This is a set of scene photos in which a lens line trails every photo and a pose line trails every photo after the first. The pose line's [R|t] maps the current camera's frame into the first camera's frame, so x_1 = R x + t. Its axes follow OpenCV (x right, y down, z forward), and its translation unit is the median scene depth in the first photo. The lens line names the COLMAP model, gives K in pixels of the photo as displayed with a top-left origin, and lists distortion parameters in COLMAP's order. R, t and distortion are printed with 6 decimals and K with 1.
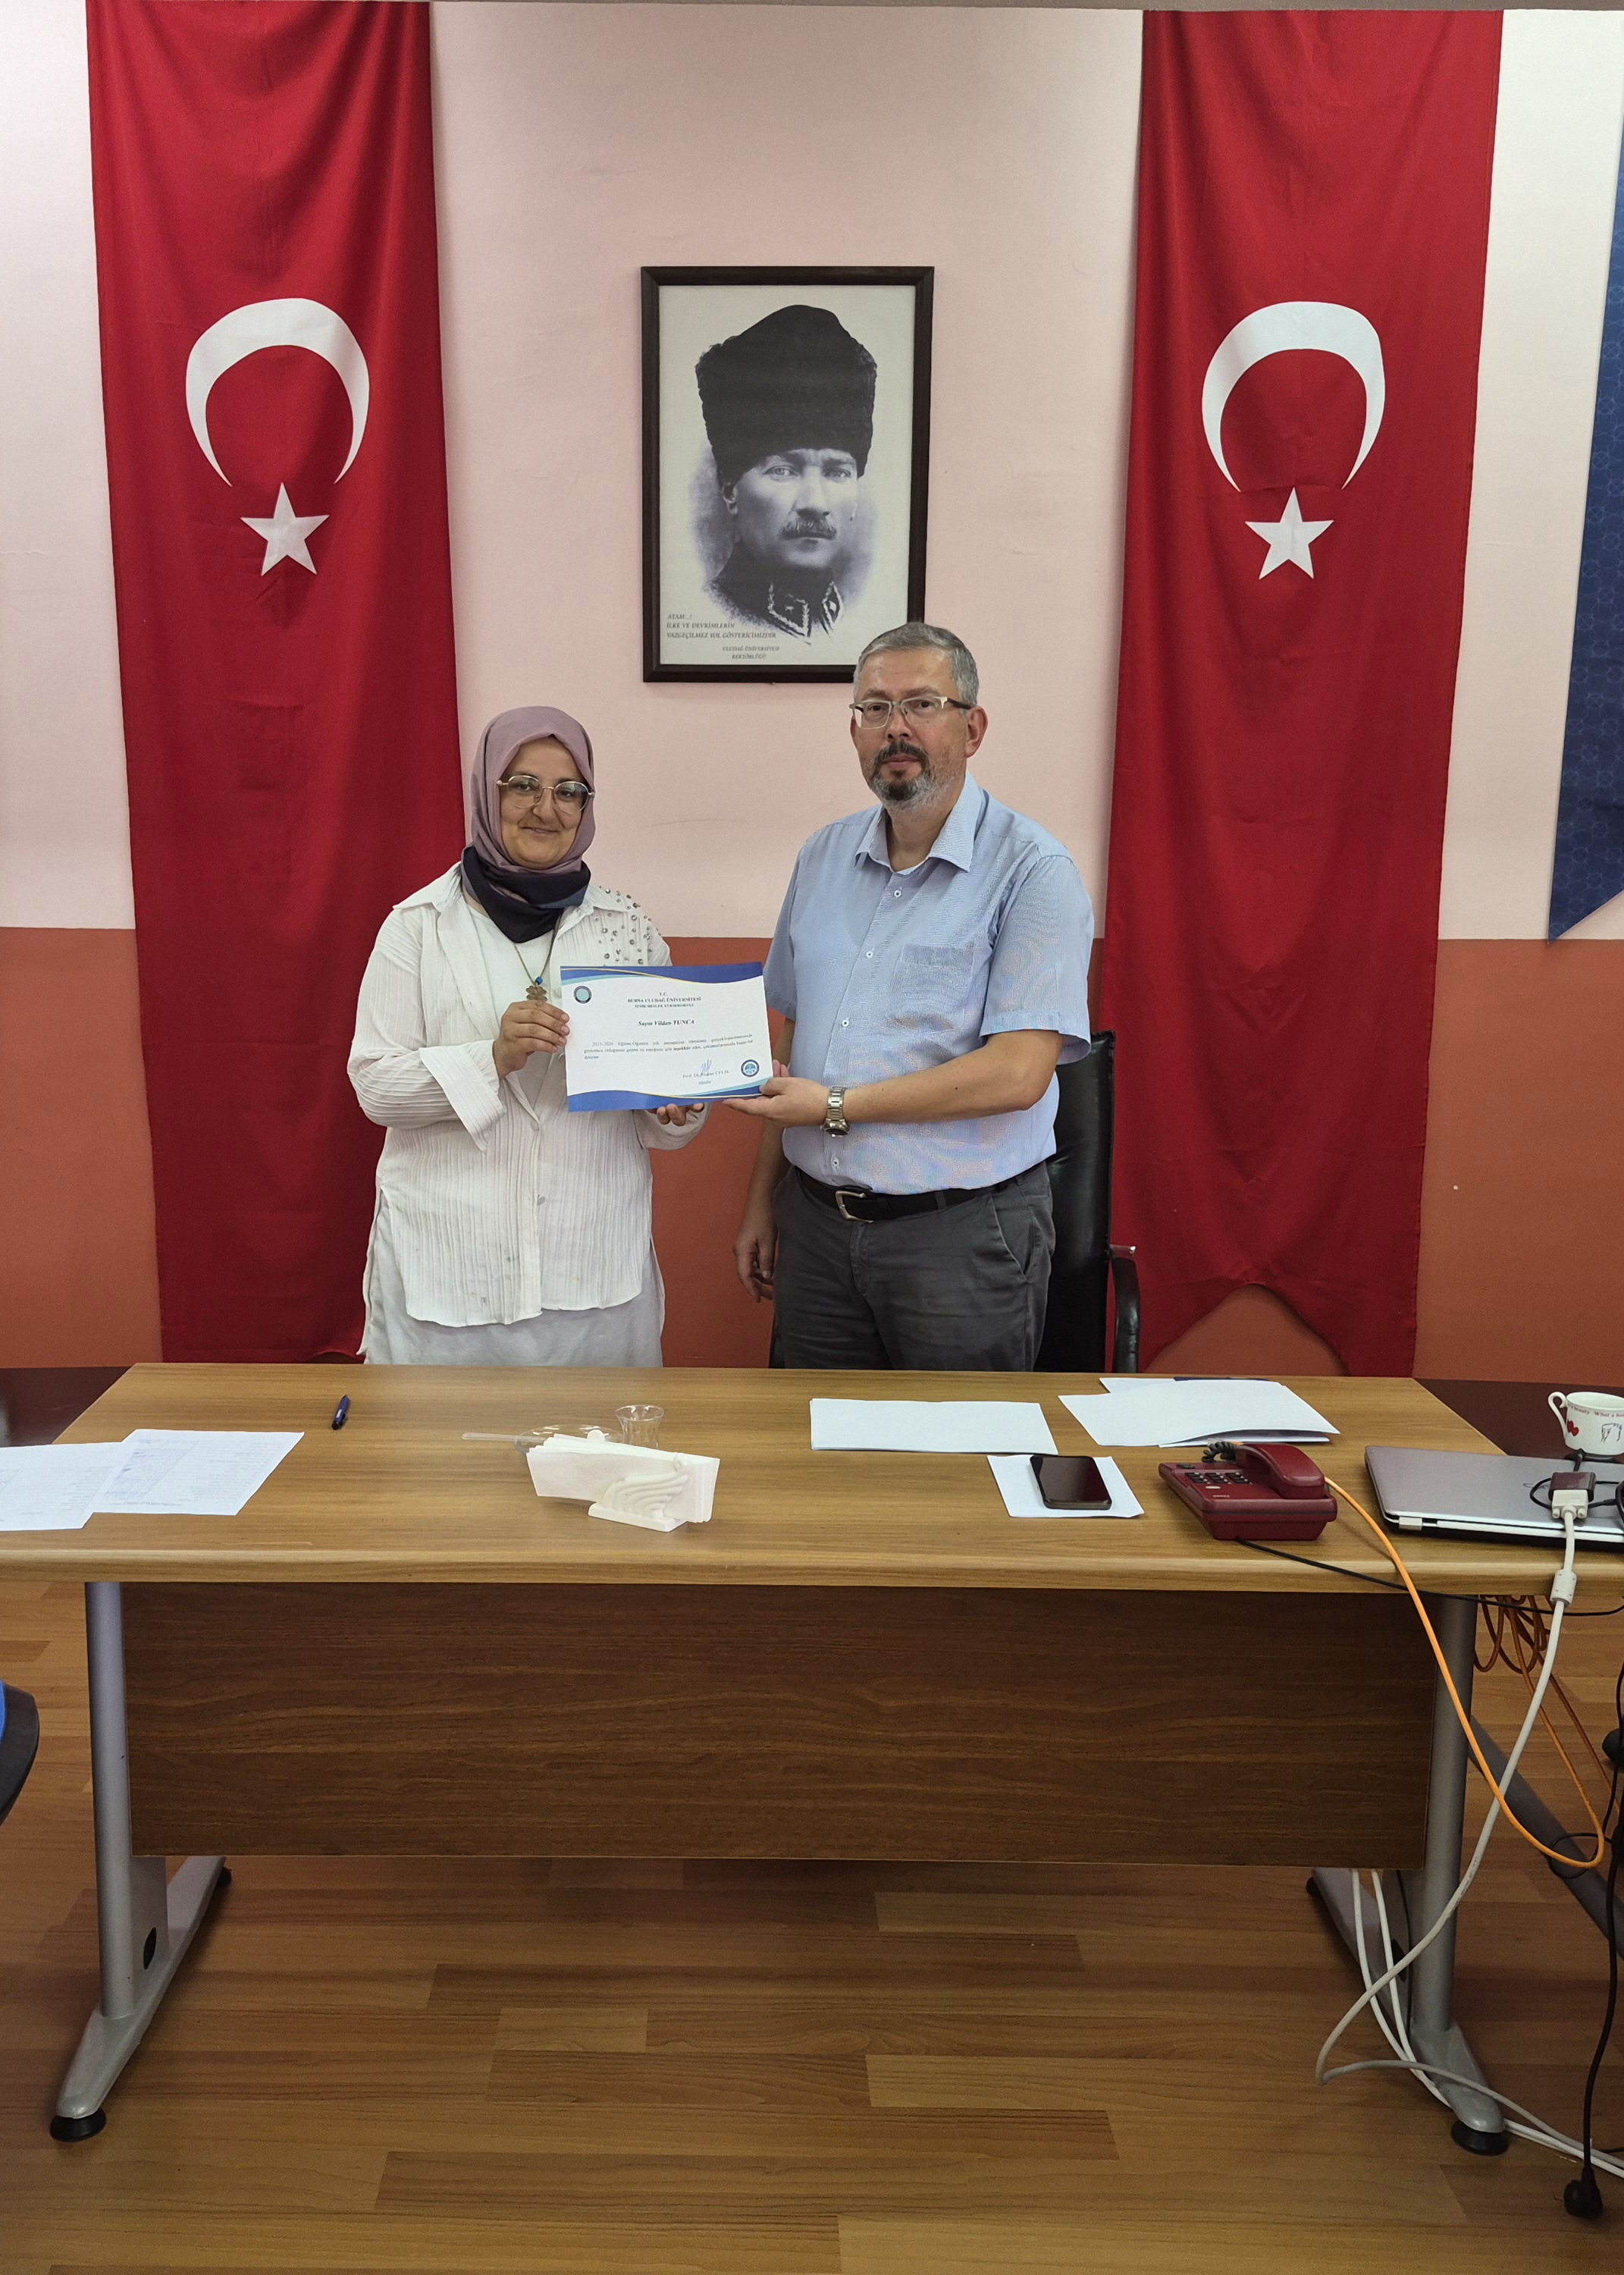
lens RADIAL K [[1909.5, 0, 688.0], [0, 1909.5, 1165.7], [0, 0, 1]] dist [0.095527, -0.131564]
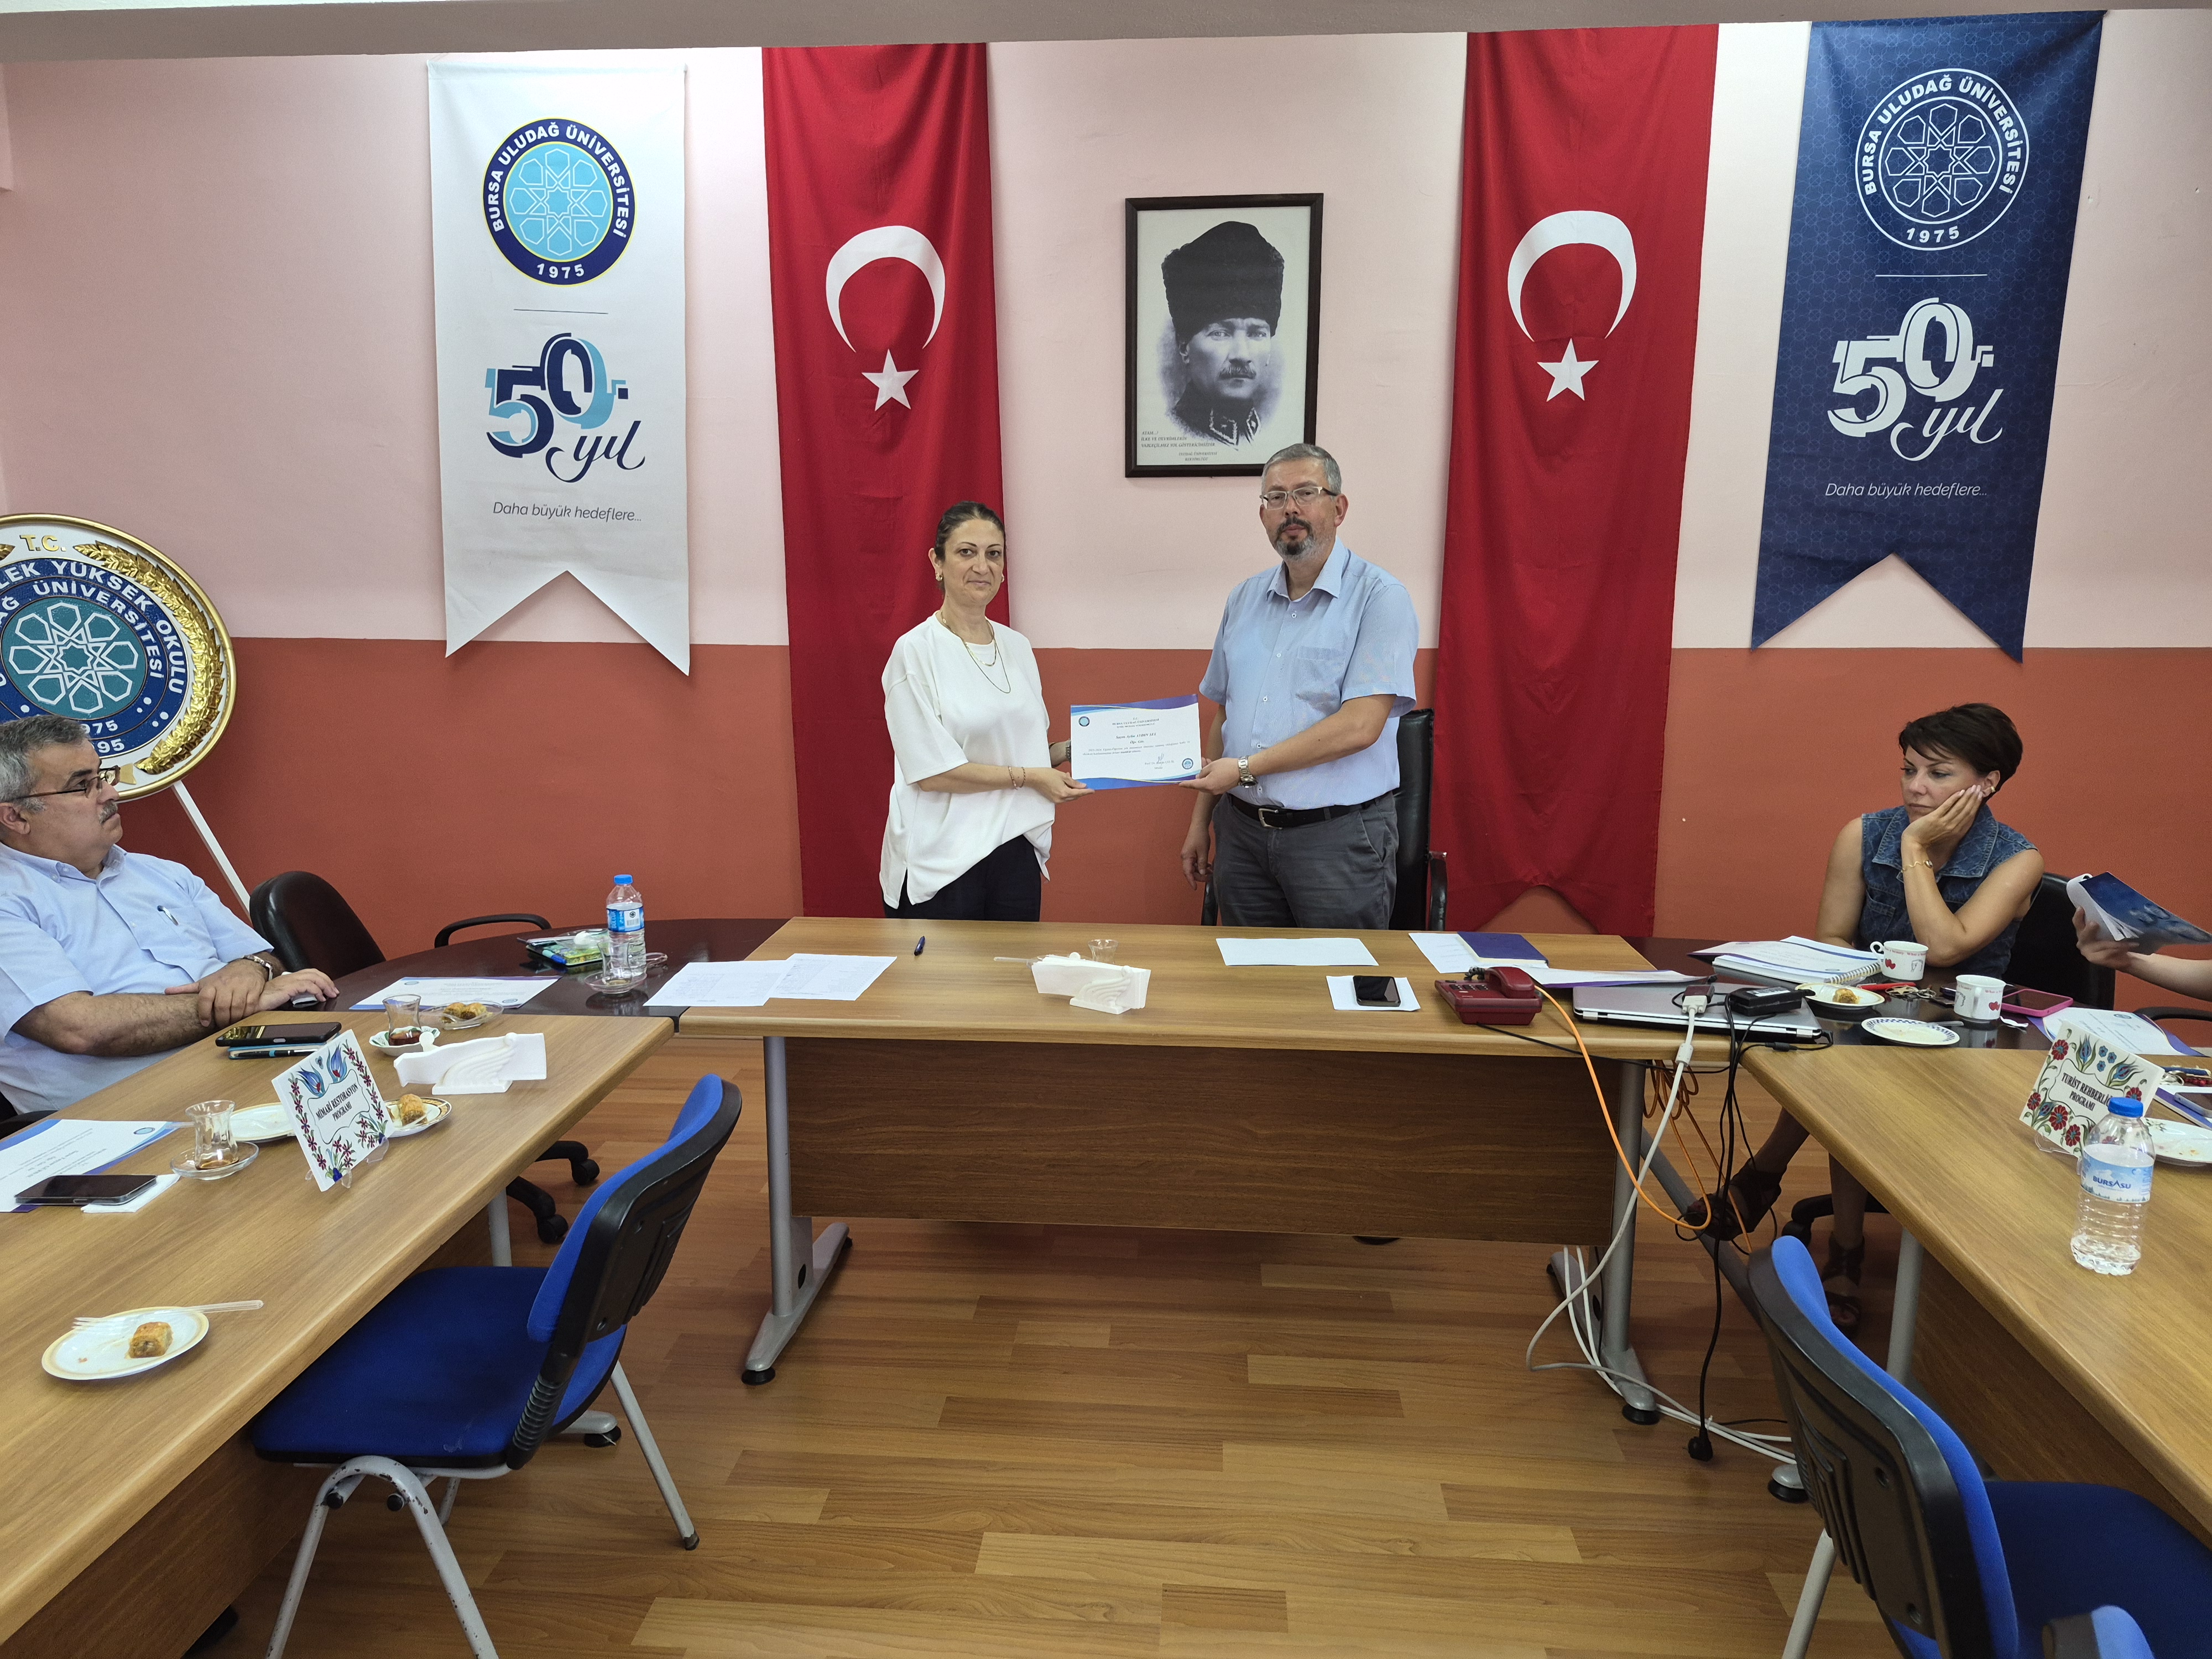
lens RADIAL K [[1403.1, 0, 1087.2], [0, 1403.1, 846.7], [0, 0, 1]] dist [0.089029, -0.117966]
pose [[0.997547, 0.006793, -0.069672, 0.039708], [-0.005655, 0.999848, 0.016518, 0.027303], [0.069774, -0.016083, 0.997433, -0.158001]]
